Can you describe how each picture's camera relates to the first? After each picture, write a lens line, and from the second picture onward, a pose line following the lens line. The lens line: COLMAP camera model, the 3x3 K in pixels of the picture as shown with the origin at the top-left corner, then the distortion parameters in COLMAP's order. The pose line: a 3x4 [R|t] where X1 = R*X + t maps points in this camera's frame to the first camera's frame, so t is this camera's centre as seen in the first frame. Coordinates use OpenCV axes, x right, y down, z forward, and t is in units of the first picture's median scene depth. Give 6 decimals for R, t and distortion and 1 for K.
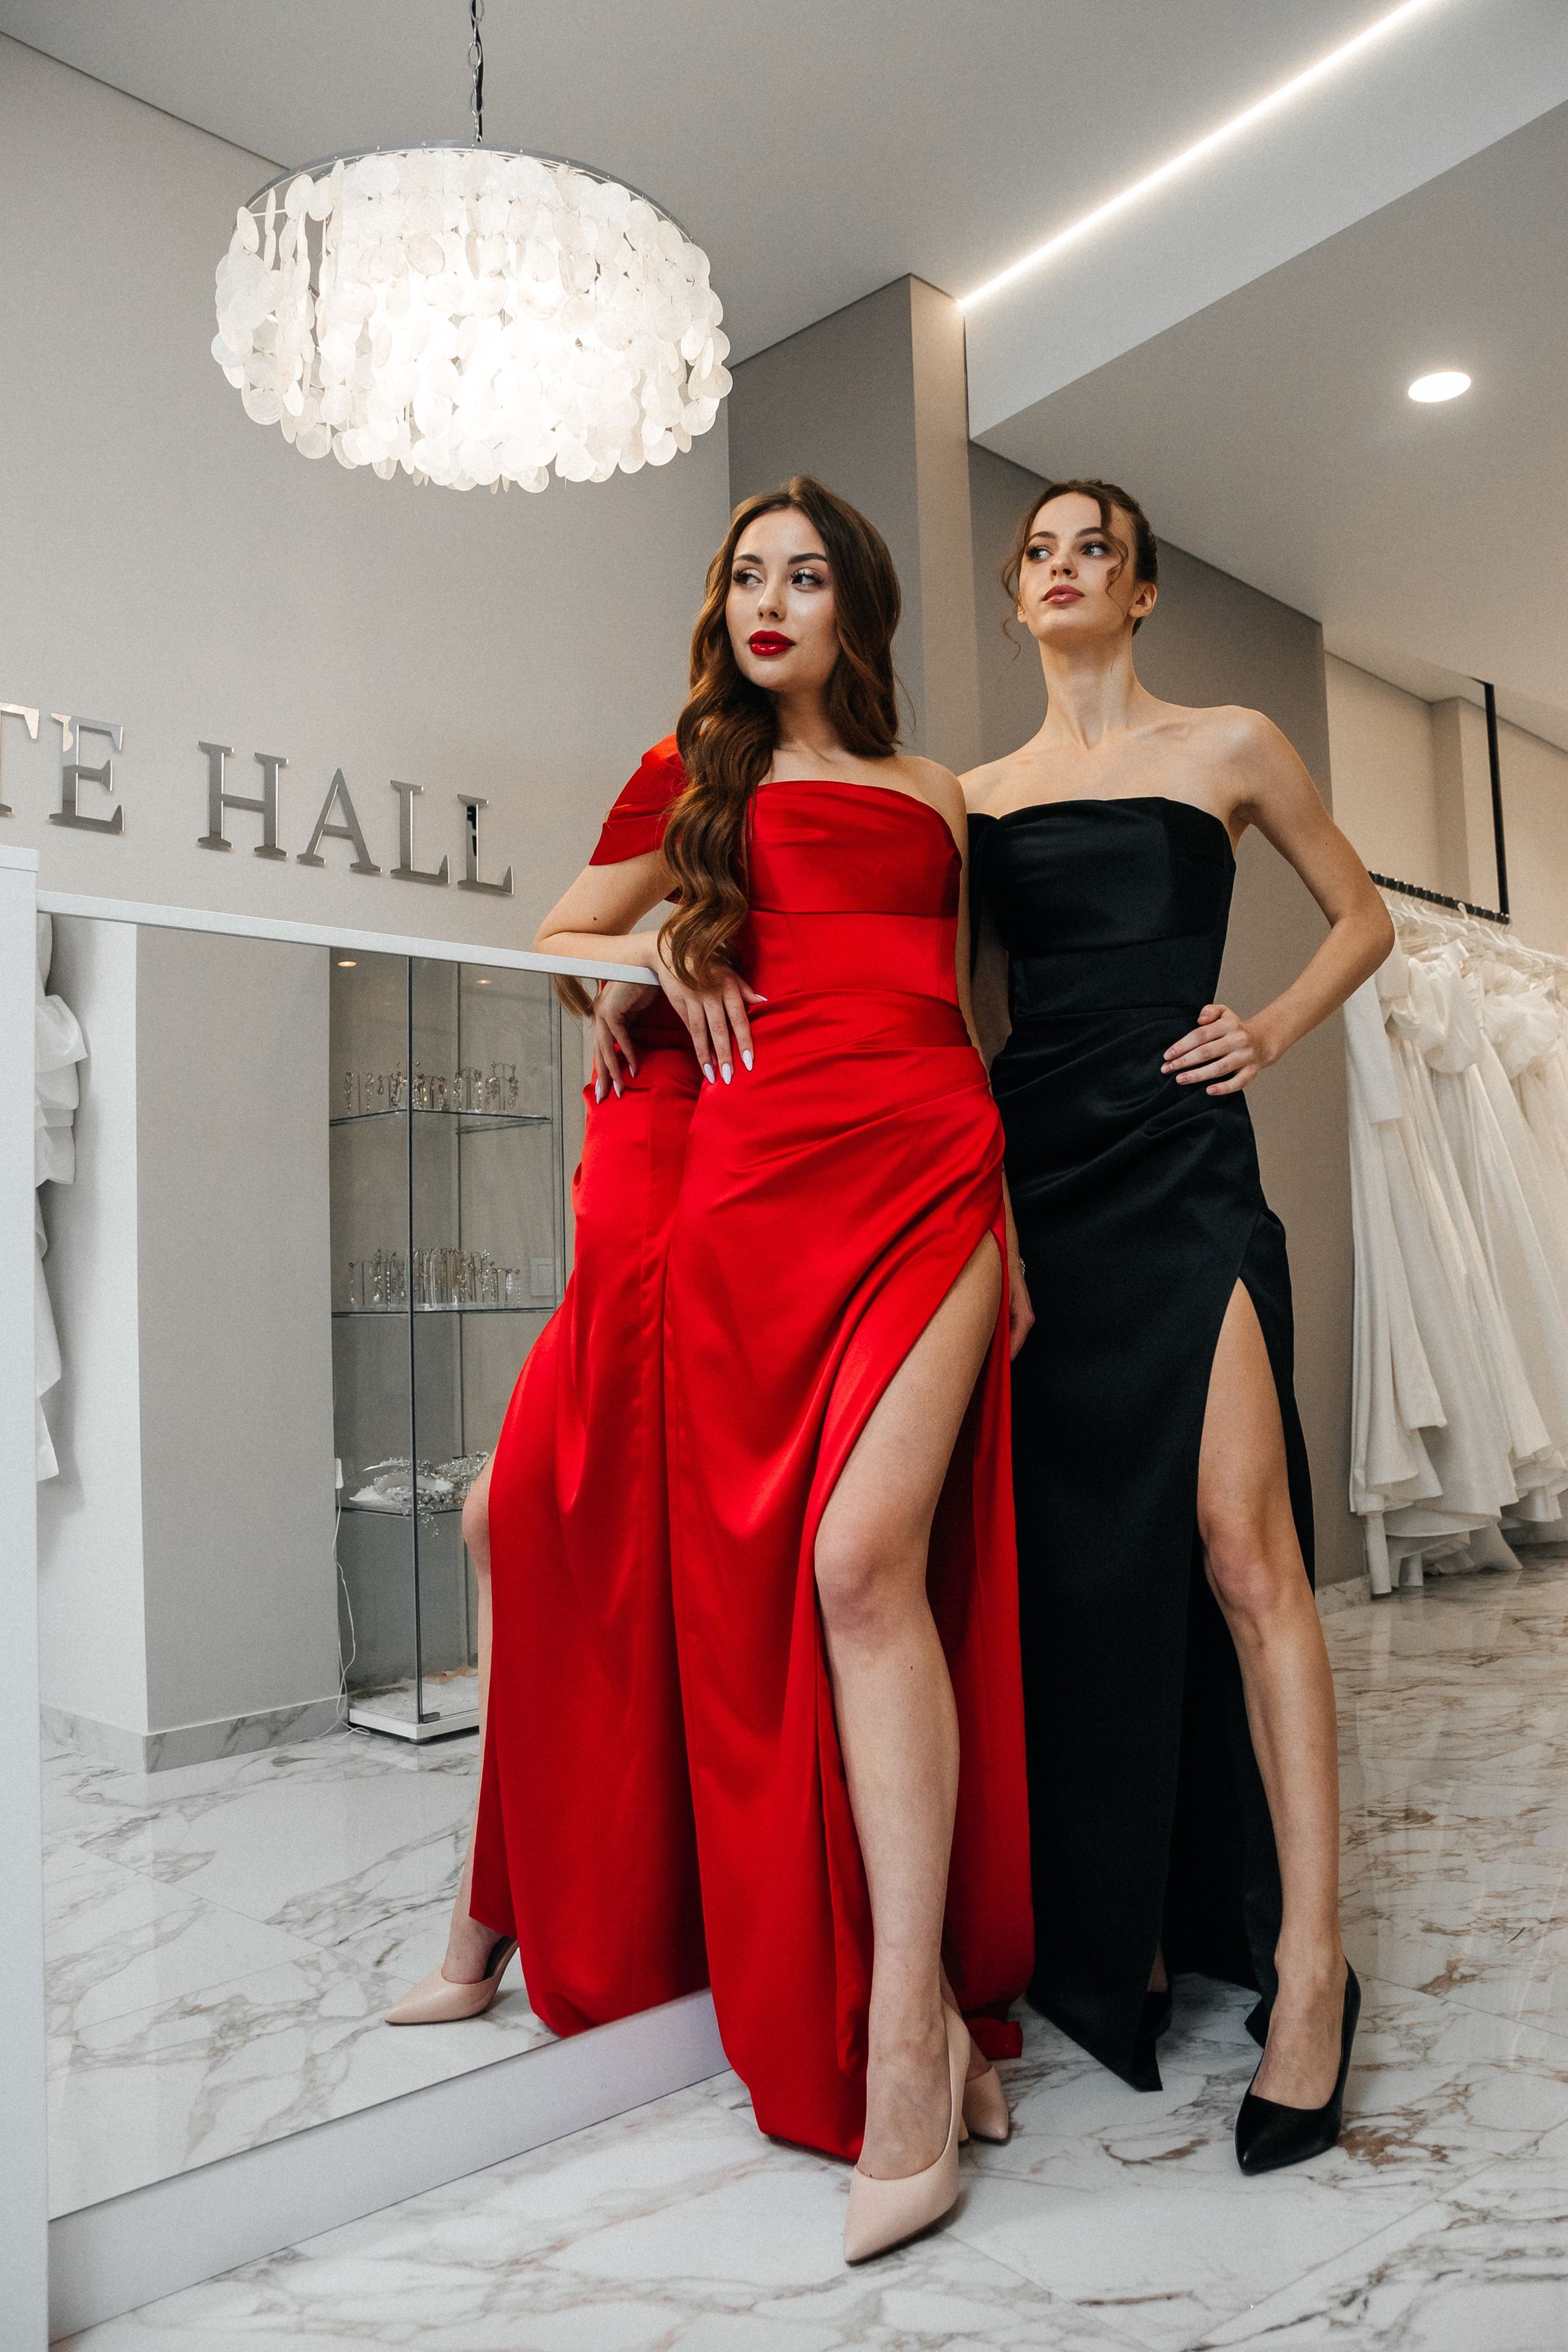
lens RADIAL K [[1872.5, 0, 780.4], [0, 1872.5, 1200.9], [0, 0, 1]] dist [0.030678, -0.043039]
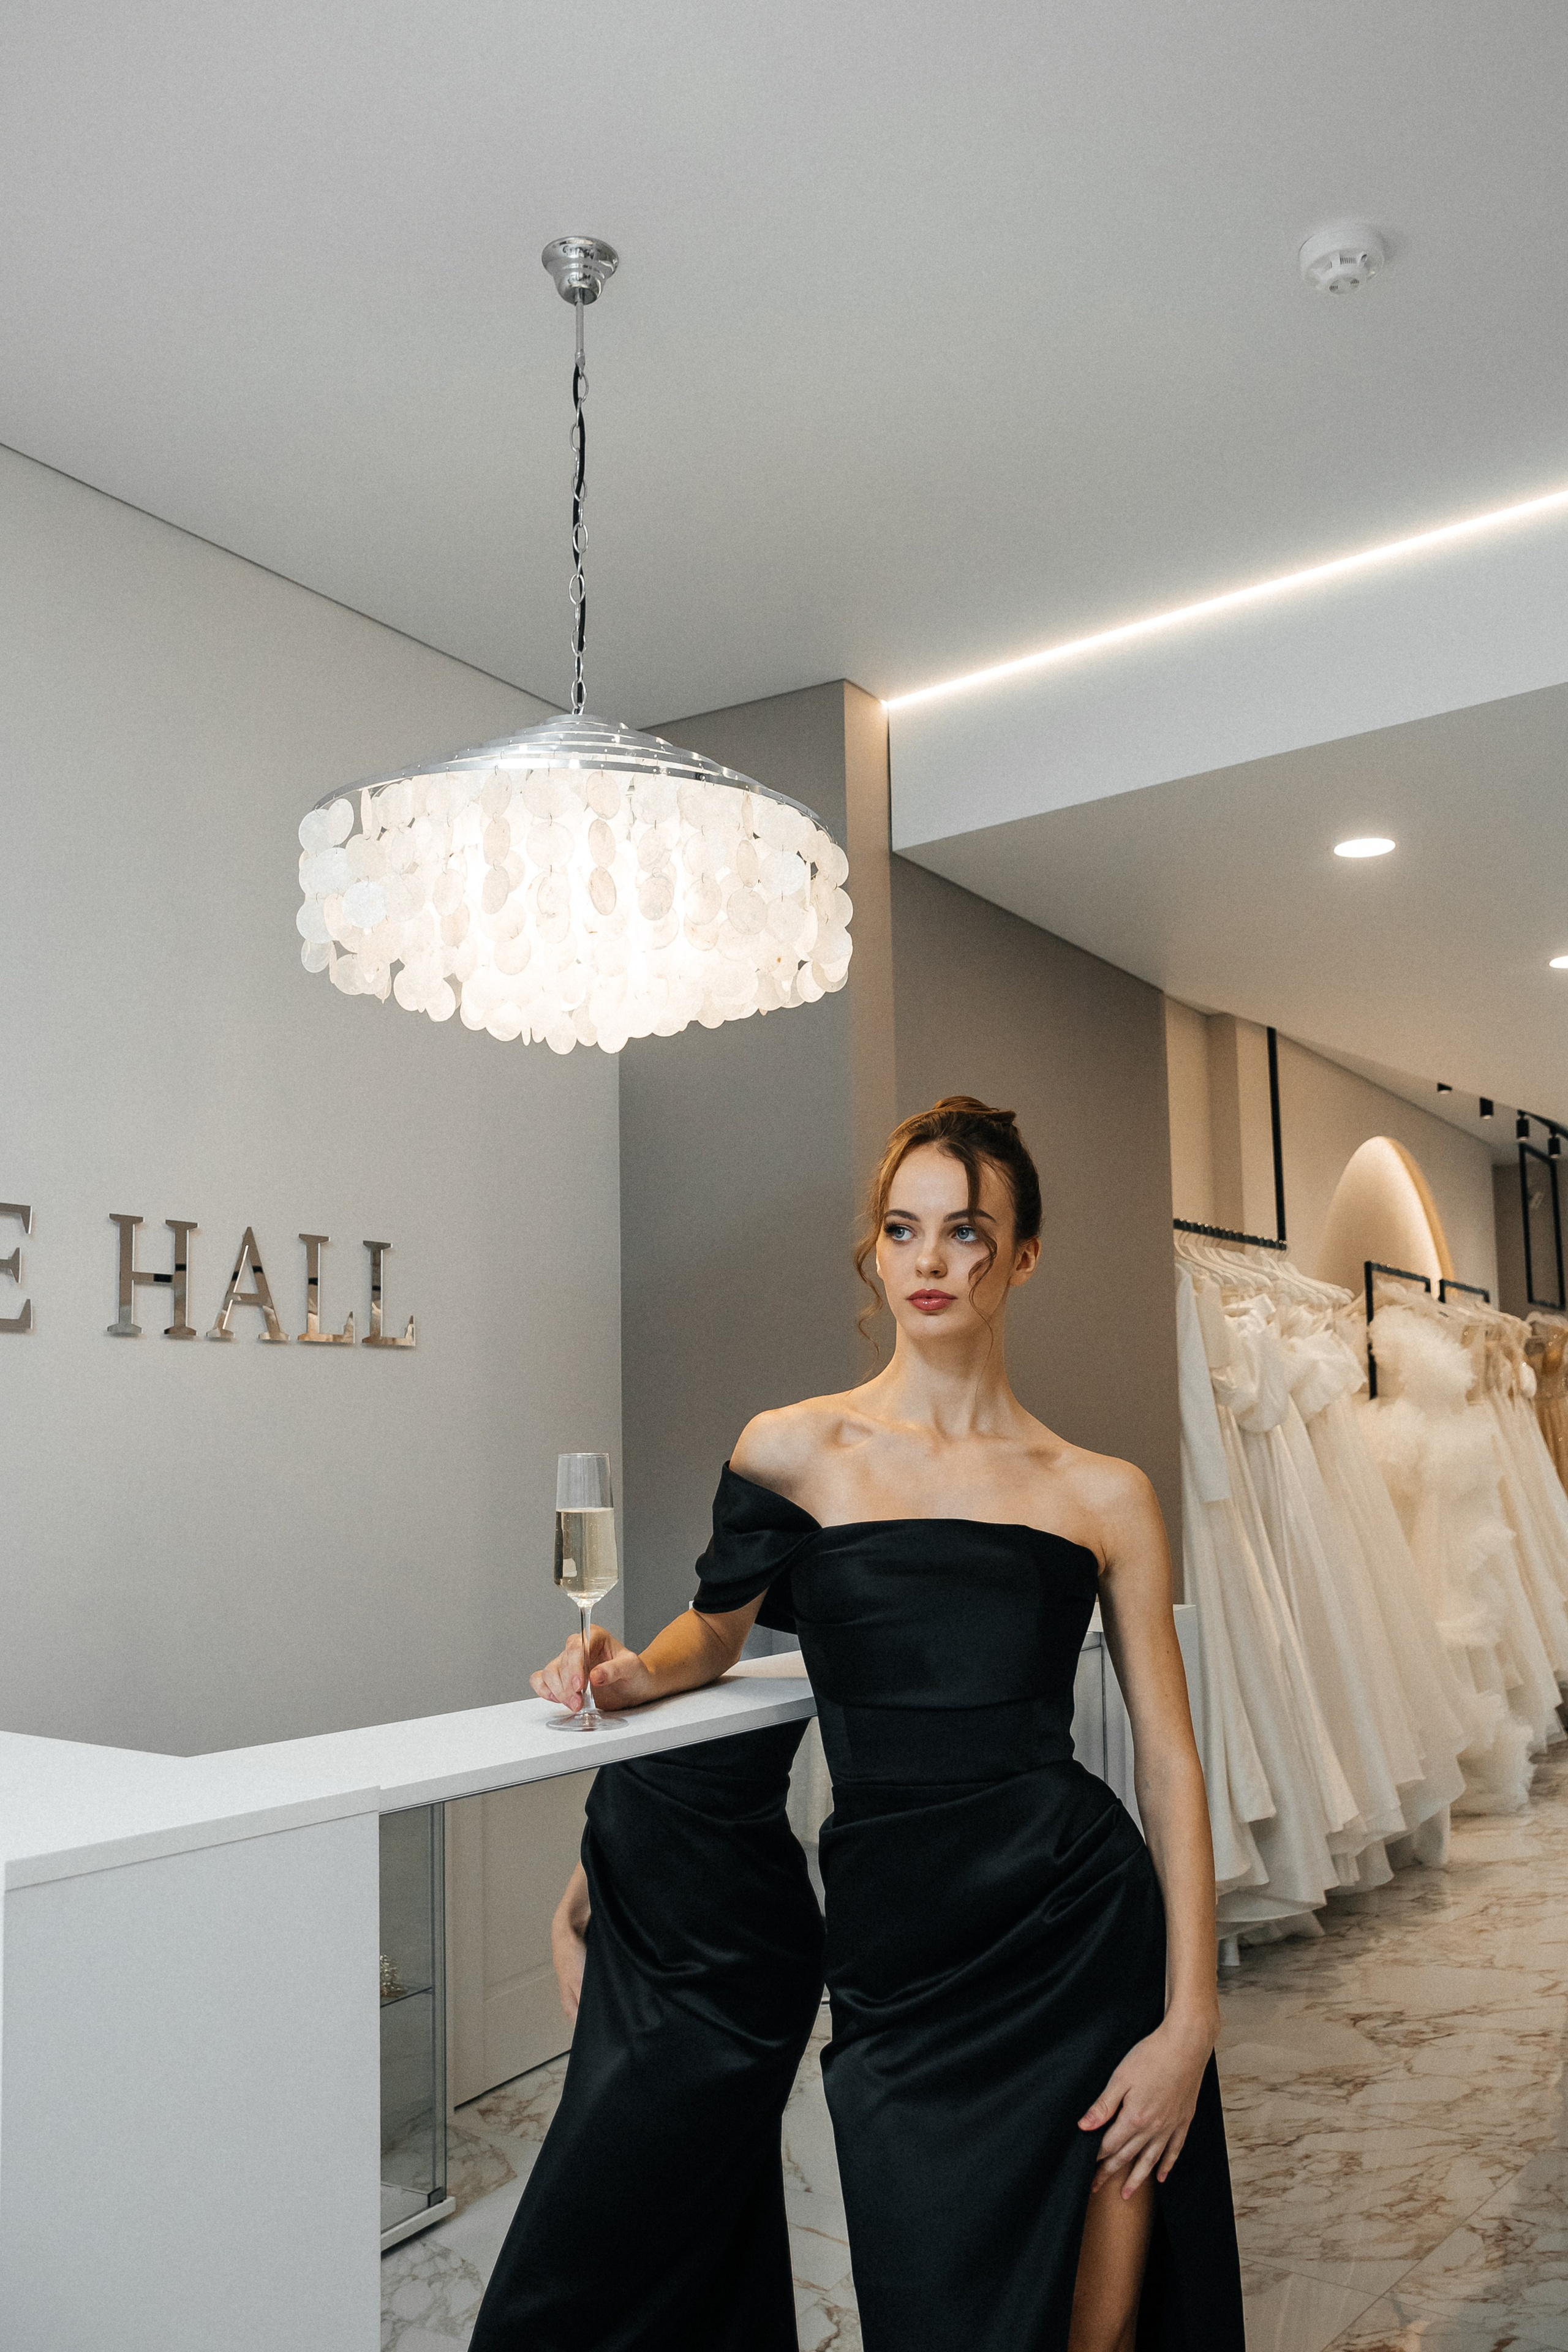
lens RADIAL K [[2012.1, 0, 791.8], [0, 2012.1, 1177.4], [0, 0, 1]] dist [-0.135198, 0.029662]
pose [[0.975644, 0.037447, 0.216138, -0.201902], [-0.020842, 0.996688, -0.078601, -0.196838], [-0.218366, 0.072181, 0.973194, 0.033876]]
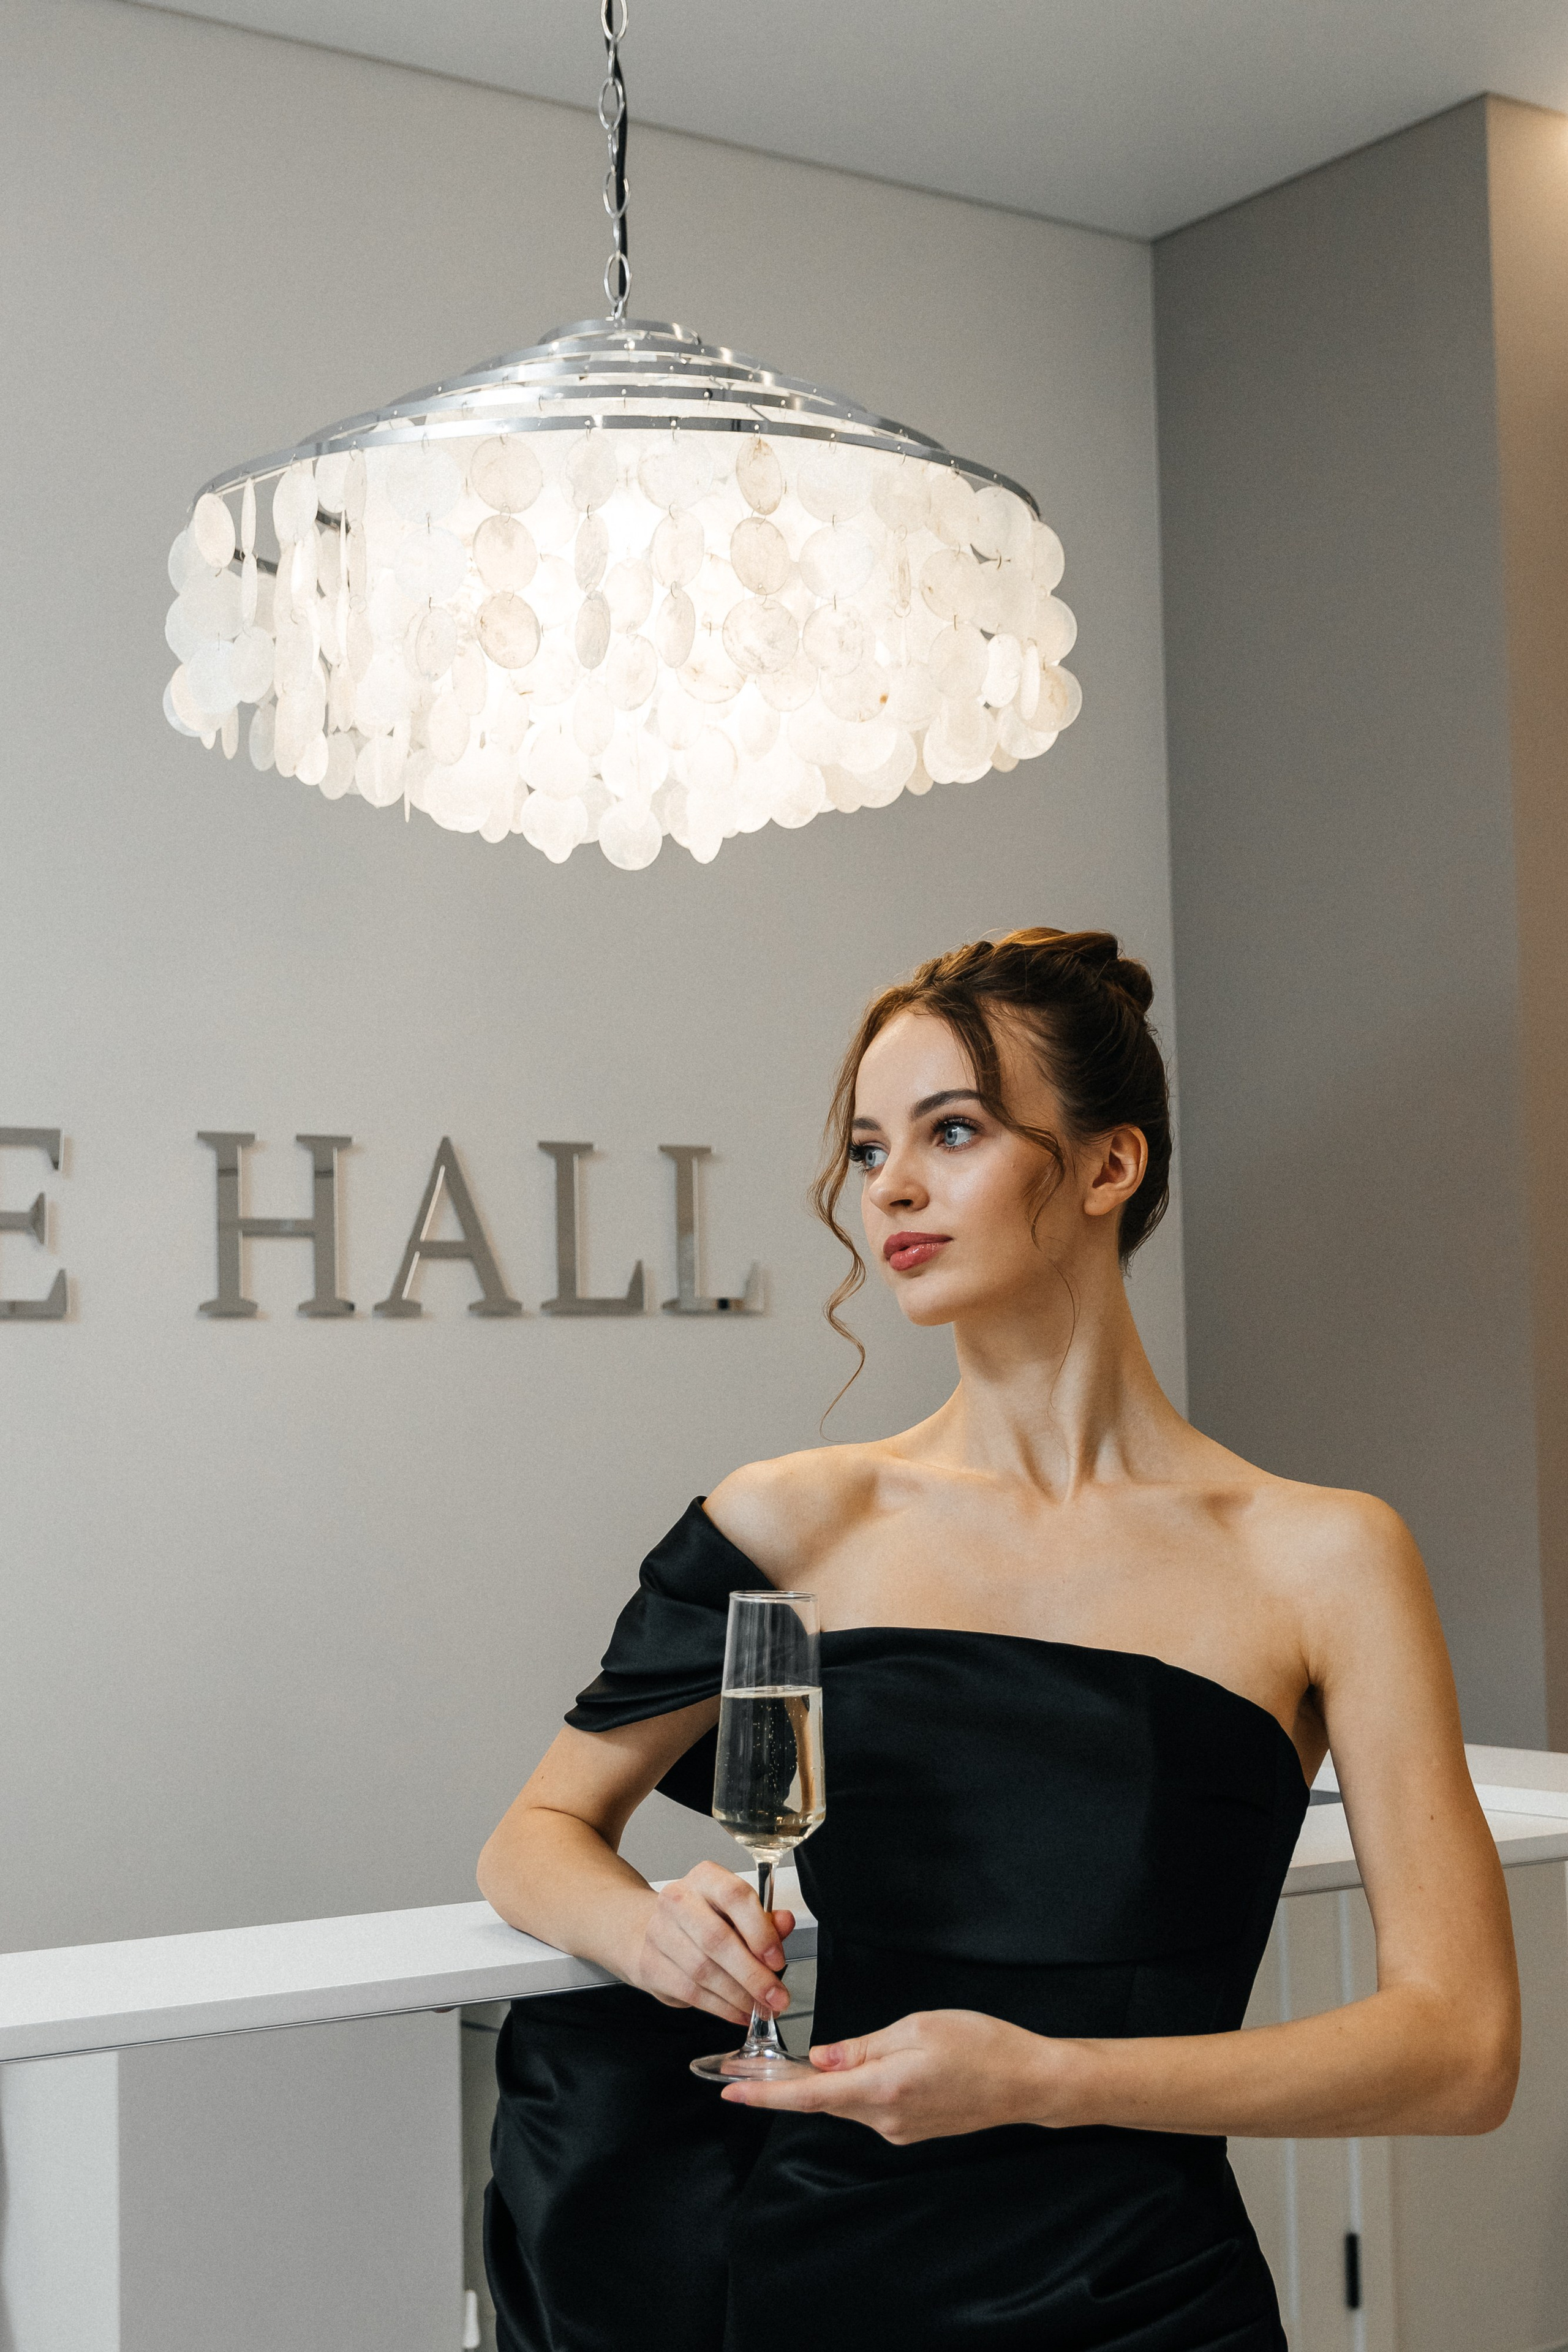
lens RADIAL K [[3543.6, 0, 770.8], [0, 3543.6, 1191.1], [0, 0, 1]] dist [0.012497, 0.000000]
pose [[0.984869, -0.010636, -0.172975, 0.047475], [0.009138, 0.999914, -0.009451, -0.215907], [0.173060, 0.007727, 0.984881, -0.032938]]
